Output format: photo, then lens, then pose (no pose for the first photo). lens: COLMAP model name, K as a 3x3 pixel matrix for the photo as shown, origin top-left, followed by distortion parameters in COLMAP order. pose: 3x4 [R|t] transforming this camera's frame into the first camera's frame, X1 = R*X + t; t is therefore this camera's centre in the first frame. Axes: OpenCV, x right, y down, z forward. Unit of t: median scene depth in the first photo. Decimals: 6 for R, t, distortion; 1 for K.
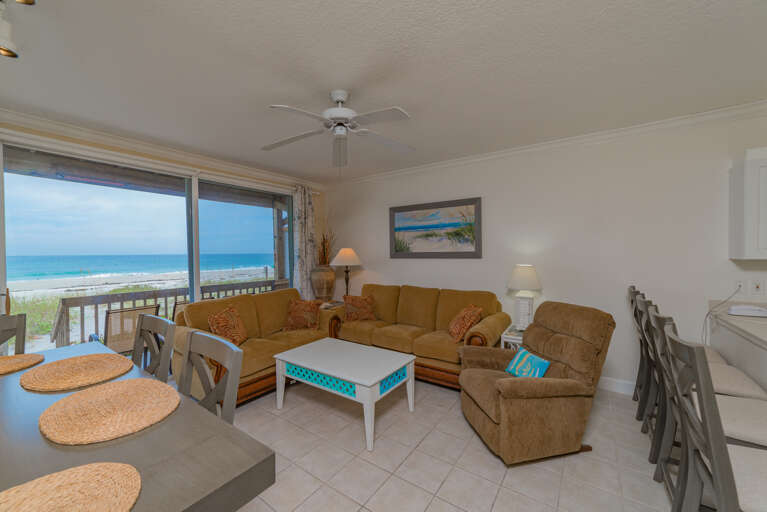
lens RADIAL K [[299.0, 0, 384.0], [0, 299.0, 255.3], [0, 0, 1]] dist [-0.004408, -0.000169]
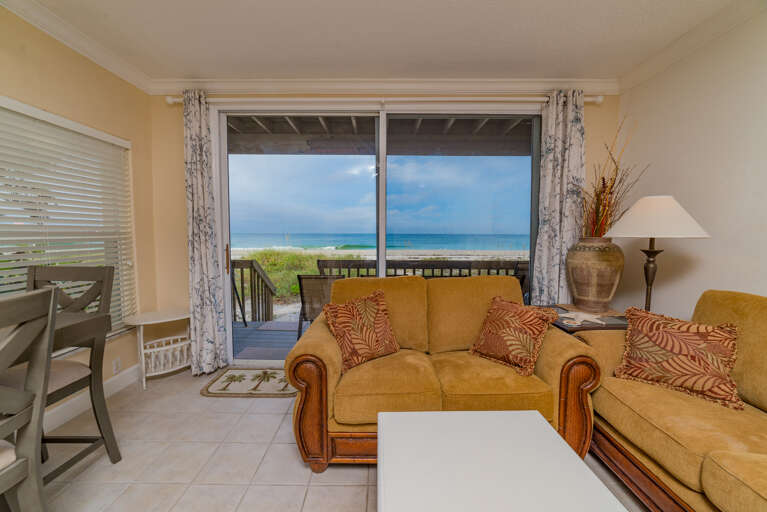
lens RADIAL K [[299.0, 0, 383.7], [0, 299.0, 256.8], [0, 0, 1]] dist [-0.004408, -0.000169]
pose [[0.577893, 0.069624, -0.813138, -0.000357], [-0.014799, 0.997084, 0.074856, 0.031505], [0.815979, -0.031225, 0.577238, 0.422560]]
